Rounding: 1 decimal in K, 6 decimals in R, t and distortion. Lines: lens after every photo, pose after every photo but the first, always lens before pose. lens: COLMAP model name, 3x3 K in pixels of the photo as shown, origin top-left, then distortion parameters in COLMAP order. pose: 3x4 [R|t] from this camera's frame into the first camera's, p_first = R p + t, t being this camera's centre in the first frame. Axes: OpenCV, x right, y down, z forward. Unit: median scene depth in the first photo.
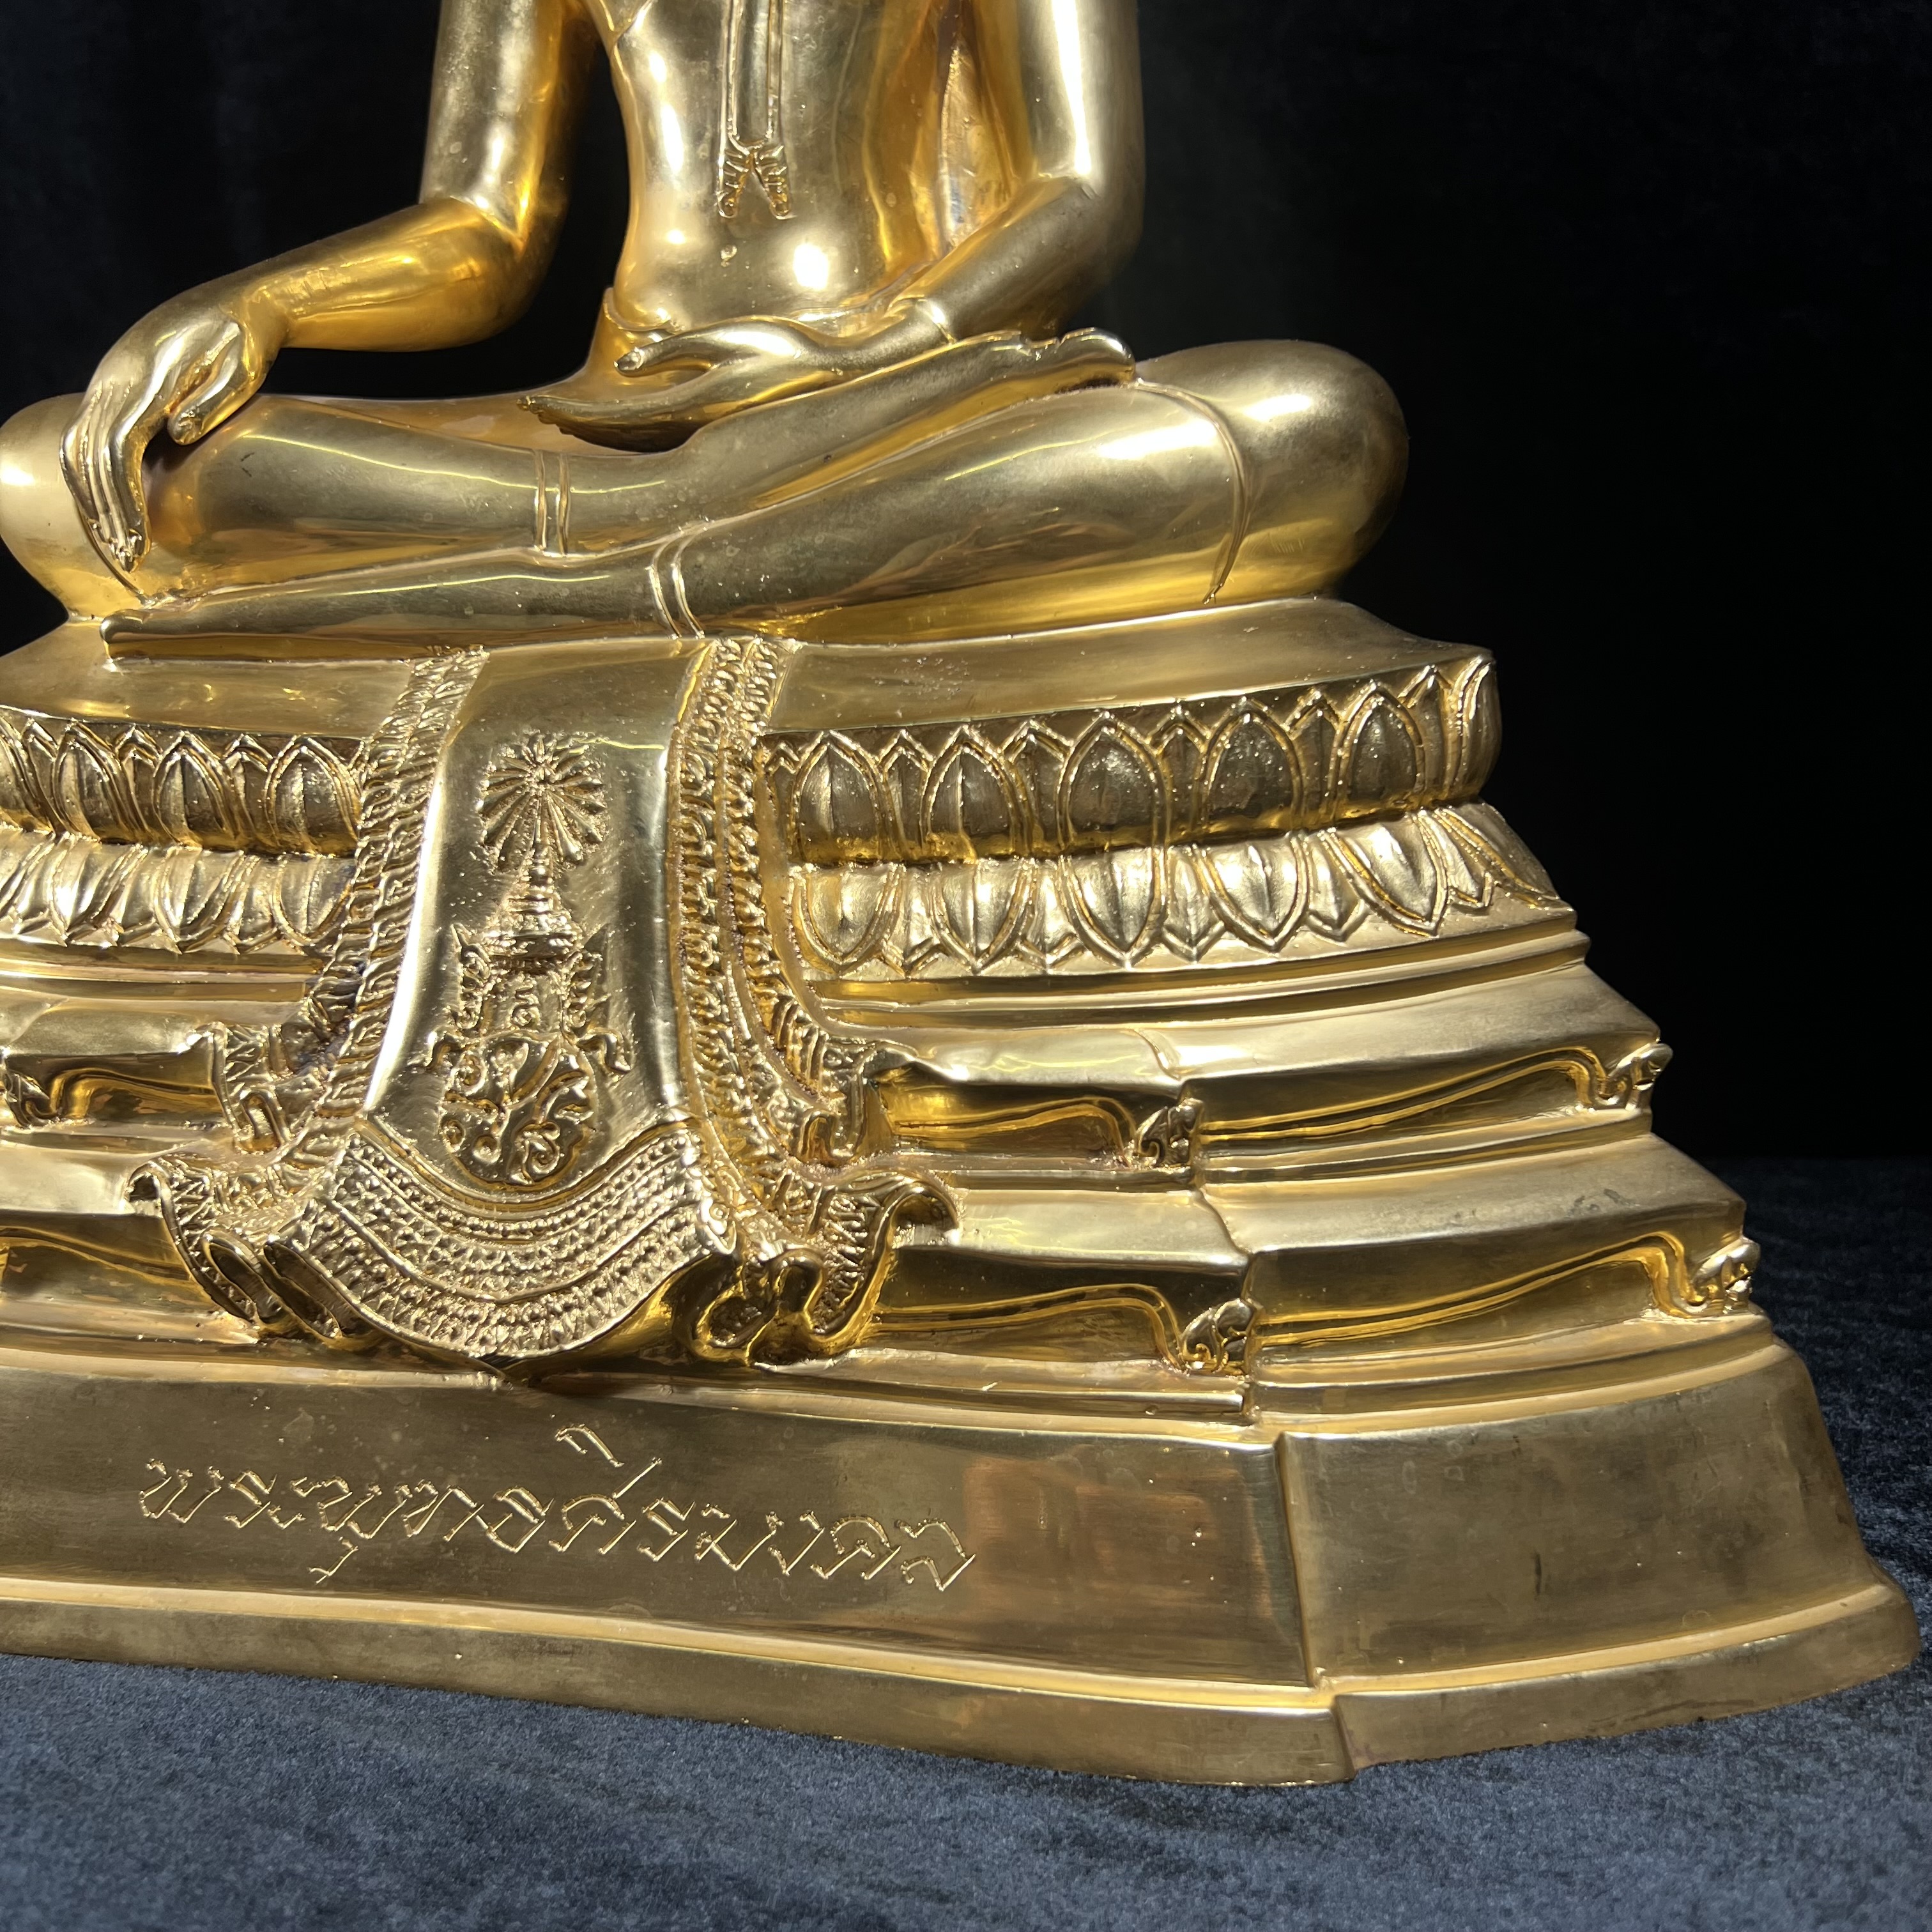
lens RADIAL K [[2022.2, 0, 966.0], [0, 2022.2, 966.0], [0, 0, 1]] dist [0.122774, -0.386081]
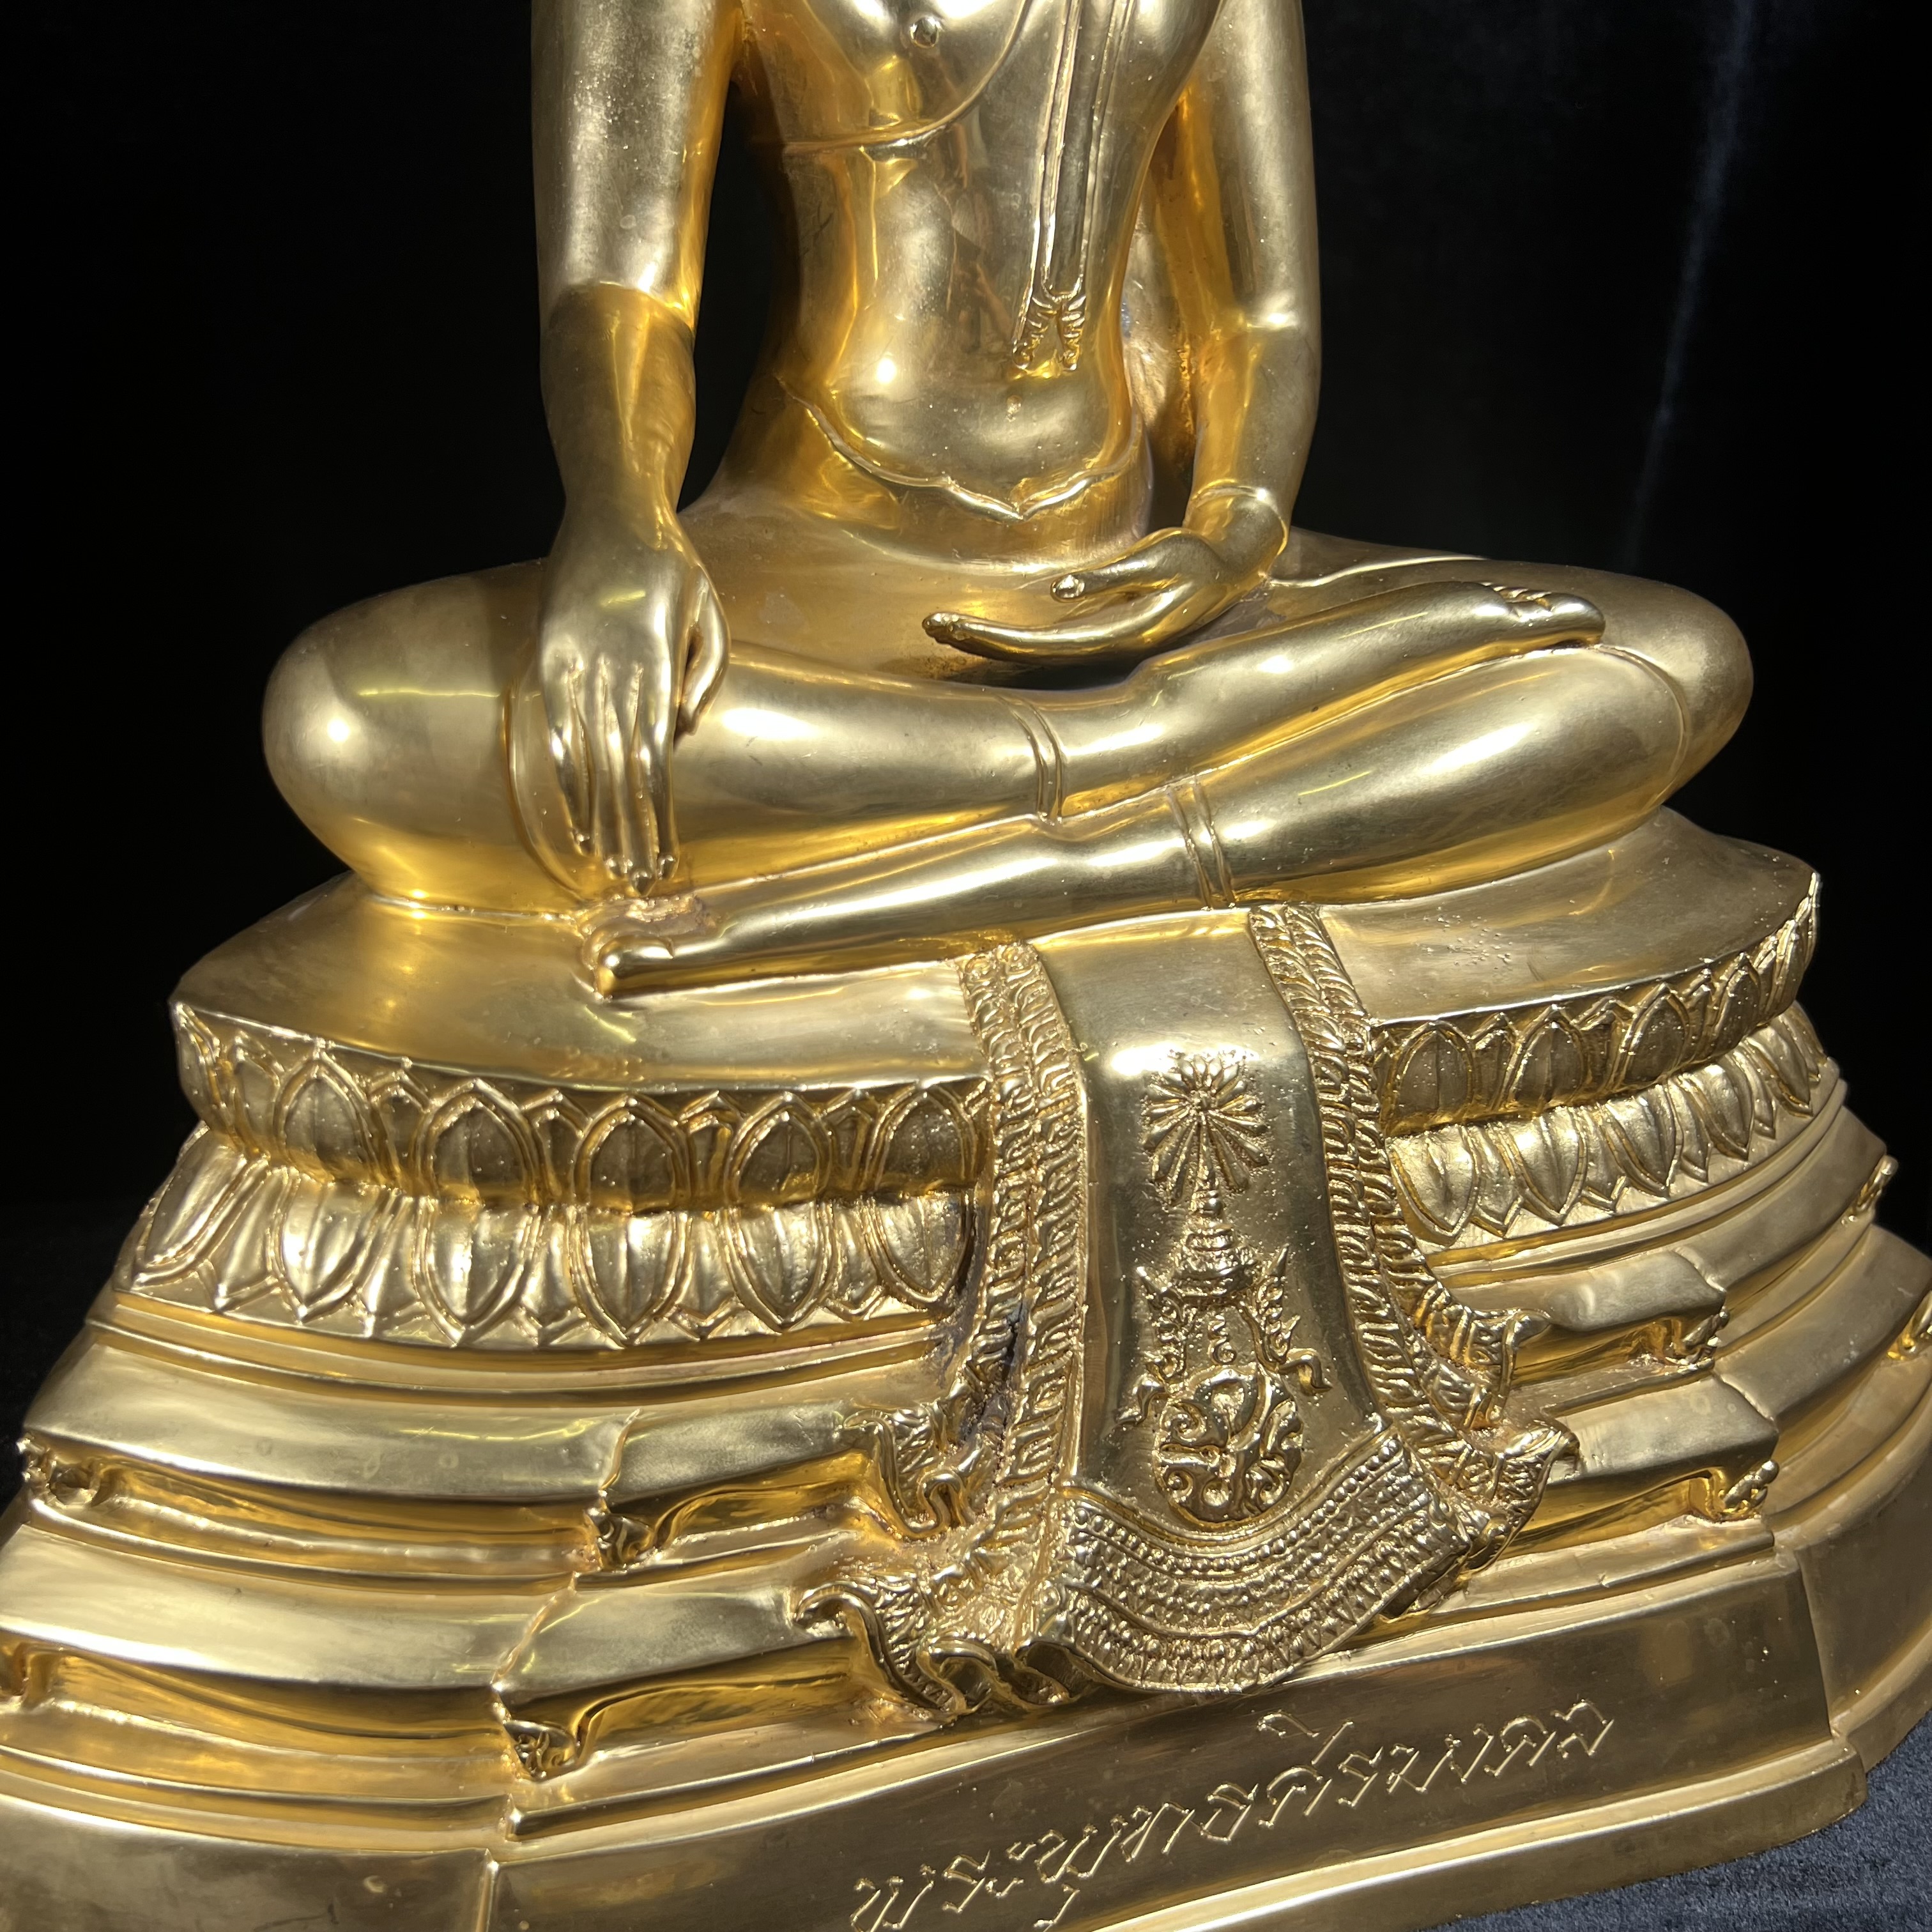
lens RADIAL K [[2022.2, 0, 966.0], [0, 2022.2, 966.0], [0, 0, 1]] dist [0.122774, -0.386081]
pose [[0.842458, -0.134569, 0.521685, -0.811299], [0.034811, 0.979876, 0.196546, -0.357207], [-0.537636, -0.147422, 0.830190, 0.271662]]
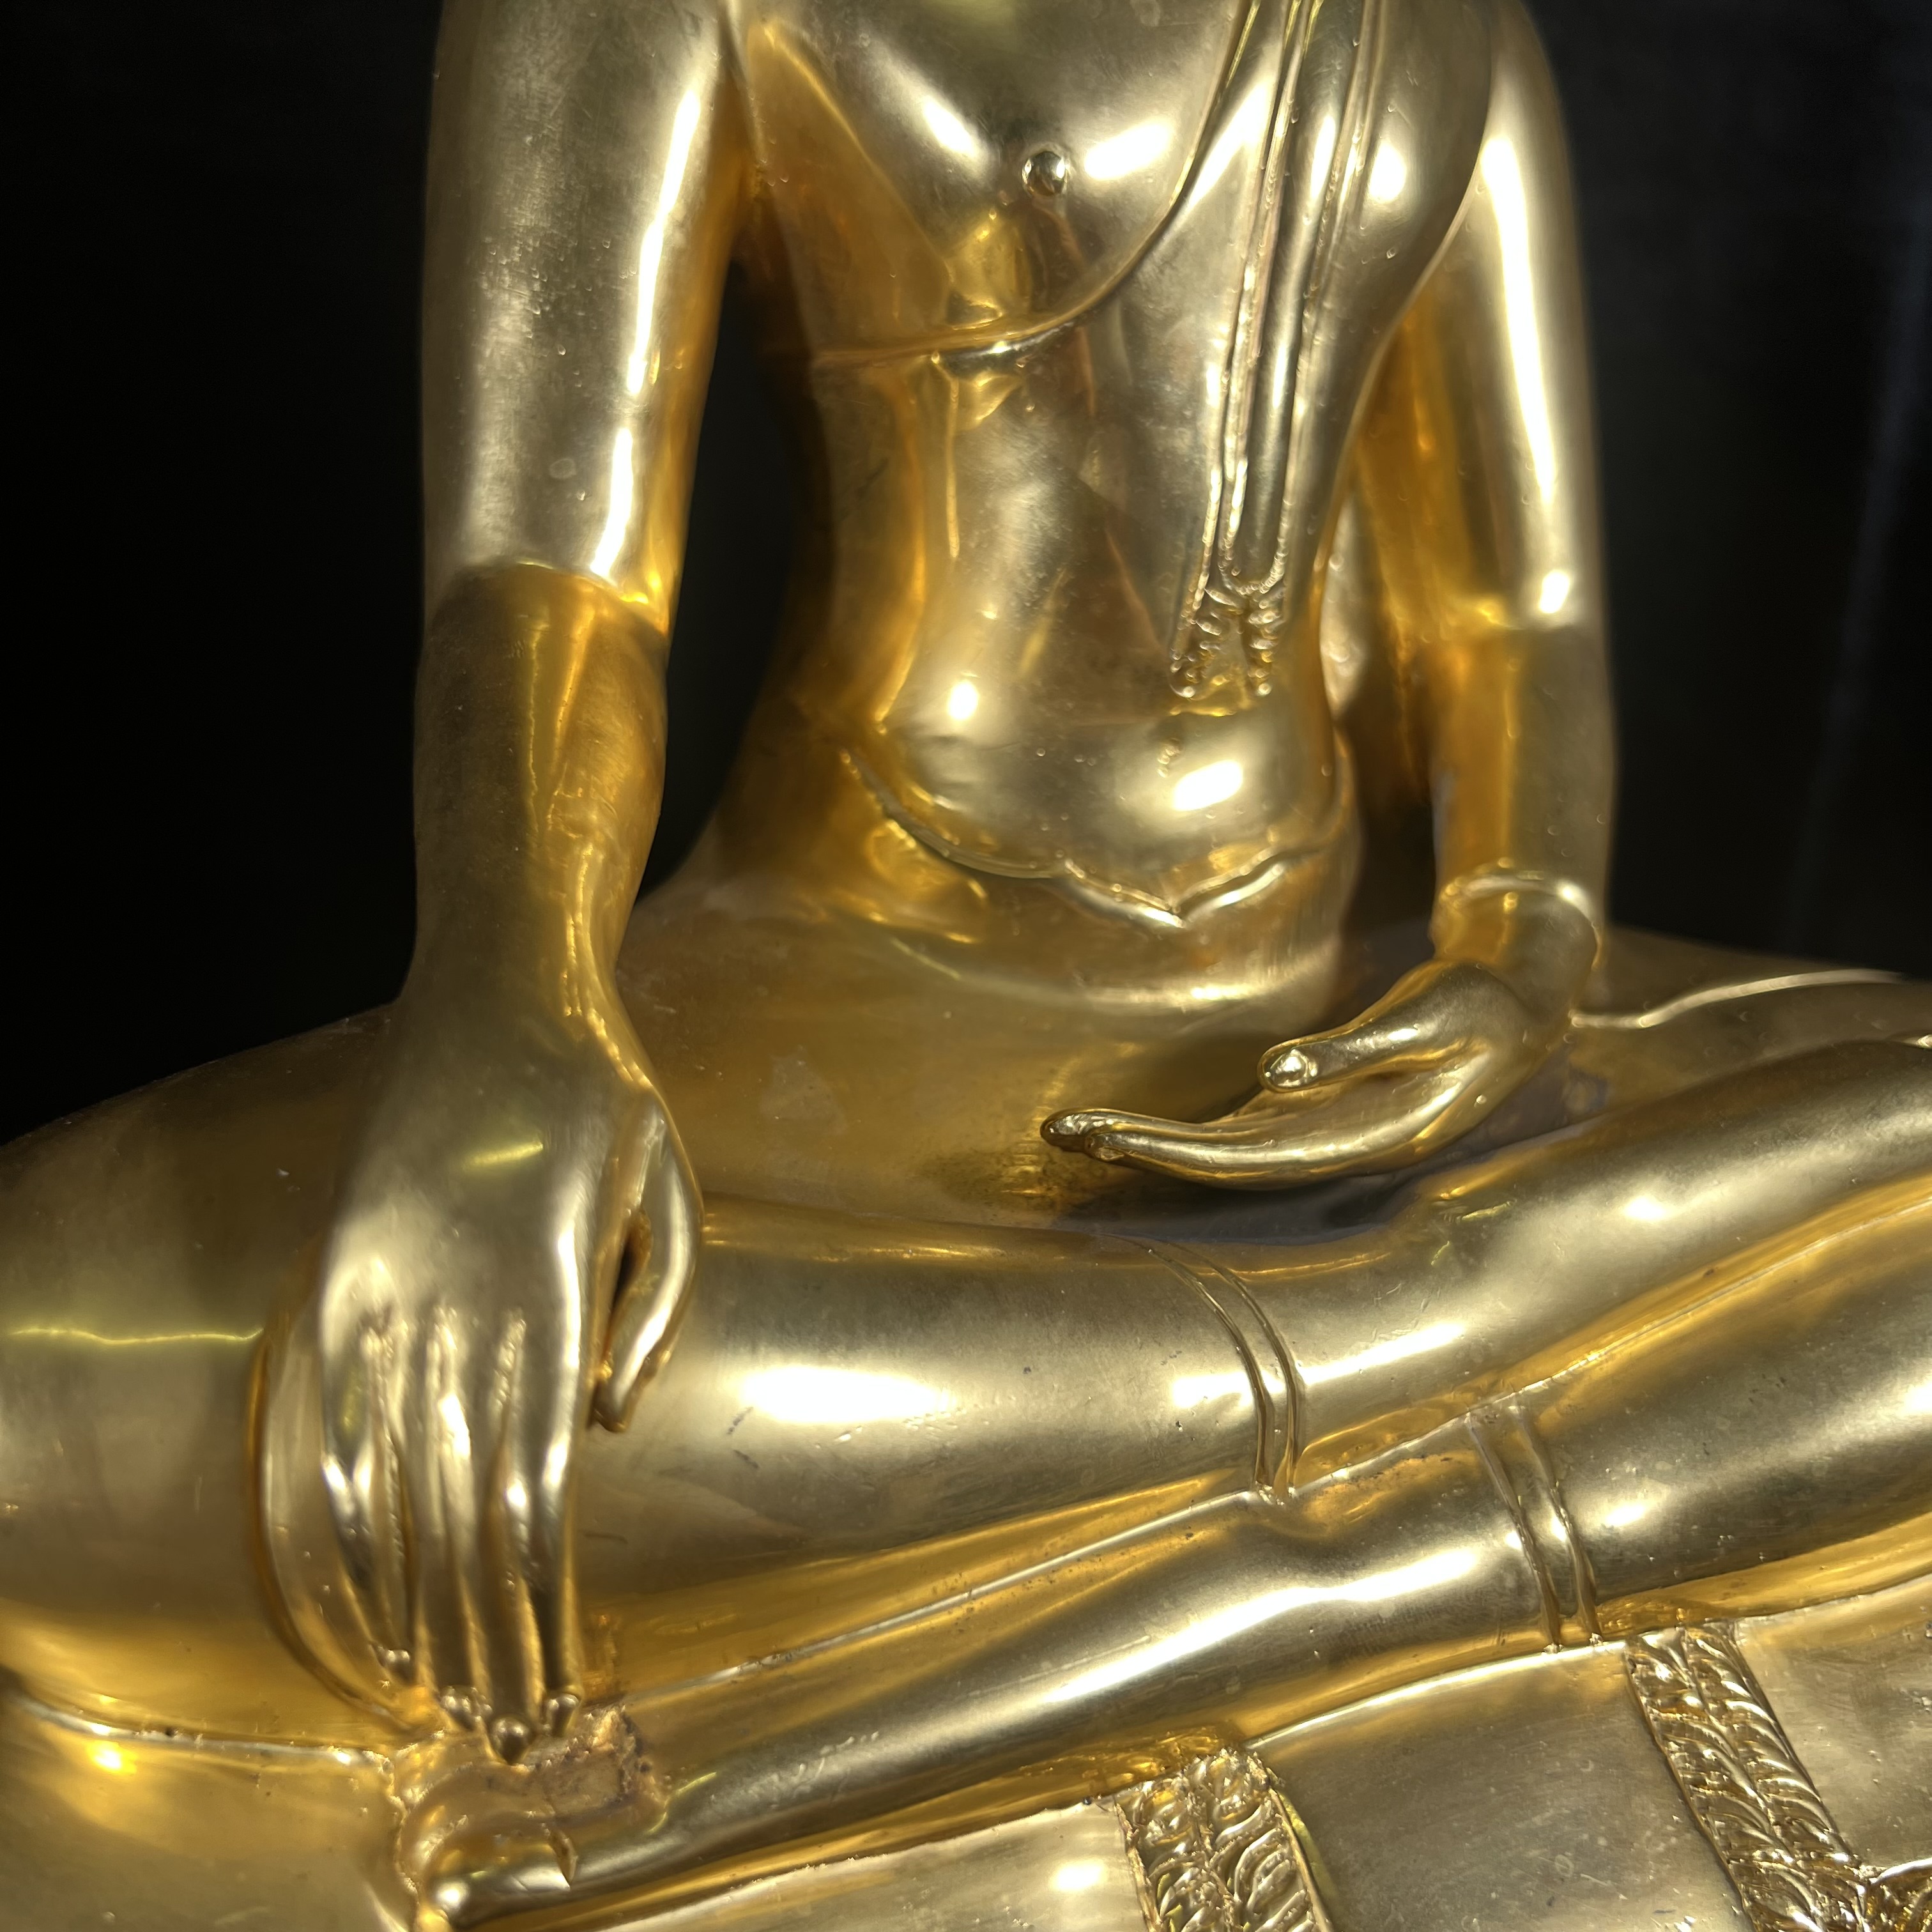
lens RADIAL K [[2022.2, 0, 966.0], [0, 2022.2, 966.0], [0, 0, 1]] dist [0.122774, -0.386081]
pose [[0.842853, -0.068342, 0.533787, -0.599805], [0.030411, 0.996367, 0.079548, -0.423825], [-0.537284, -0.050815, 0.841869, 0.683512]]
